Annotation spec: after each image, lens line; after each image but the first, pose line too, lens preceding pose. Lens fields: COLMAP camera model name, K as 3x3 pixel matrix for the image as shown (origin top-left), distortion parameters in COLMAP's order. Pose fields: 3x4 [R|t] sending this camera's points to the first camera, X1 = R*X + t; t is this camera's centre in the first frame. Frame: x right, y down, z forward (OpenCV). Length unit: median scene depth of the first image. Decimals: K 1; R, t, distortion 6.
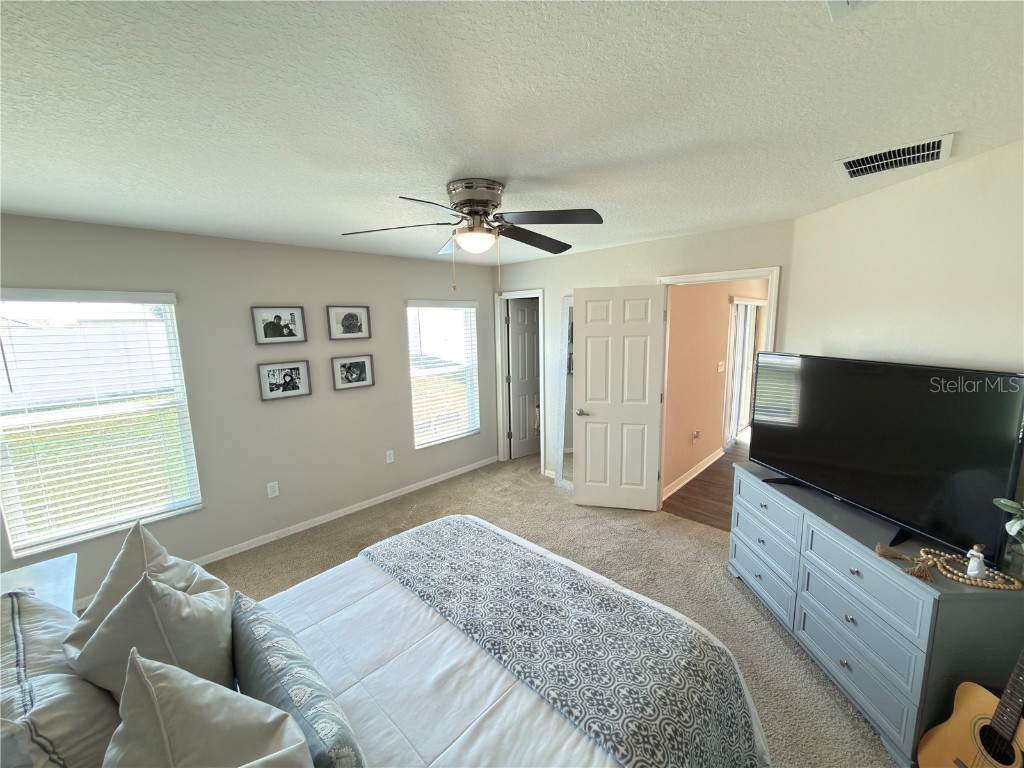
lens RADIAL K [[412.3, 0, 507.9], [0, 412.3, 384.0], [0, 0, 1]] dist [0.001774, 0.000094]
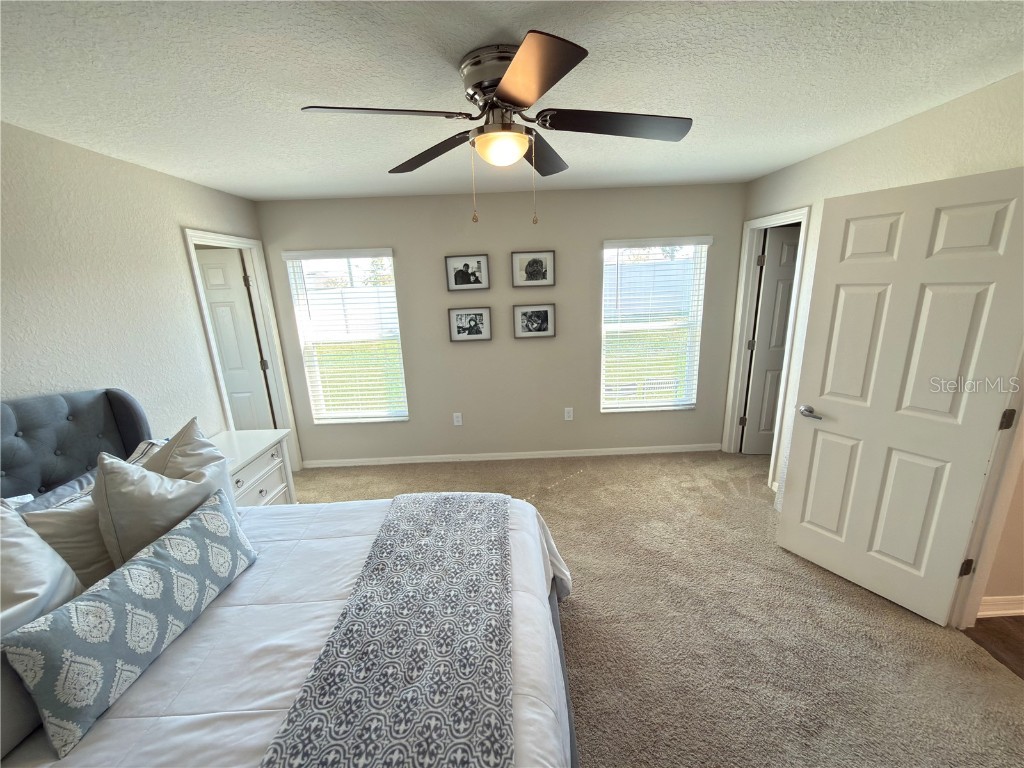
lens RADIAL K [[408.8, 0, 511.9], [0, 408.8, 384.7], [0, 0, 1]] dist [0.003329, -0.000173]
pose [[0.709416, 0.169701, -0.684054, 0.280904], [-0.083440, 0.983976, 0.157572, -0.029595], [0.699833, -0.054706, 0.712208, 0.271641]]
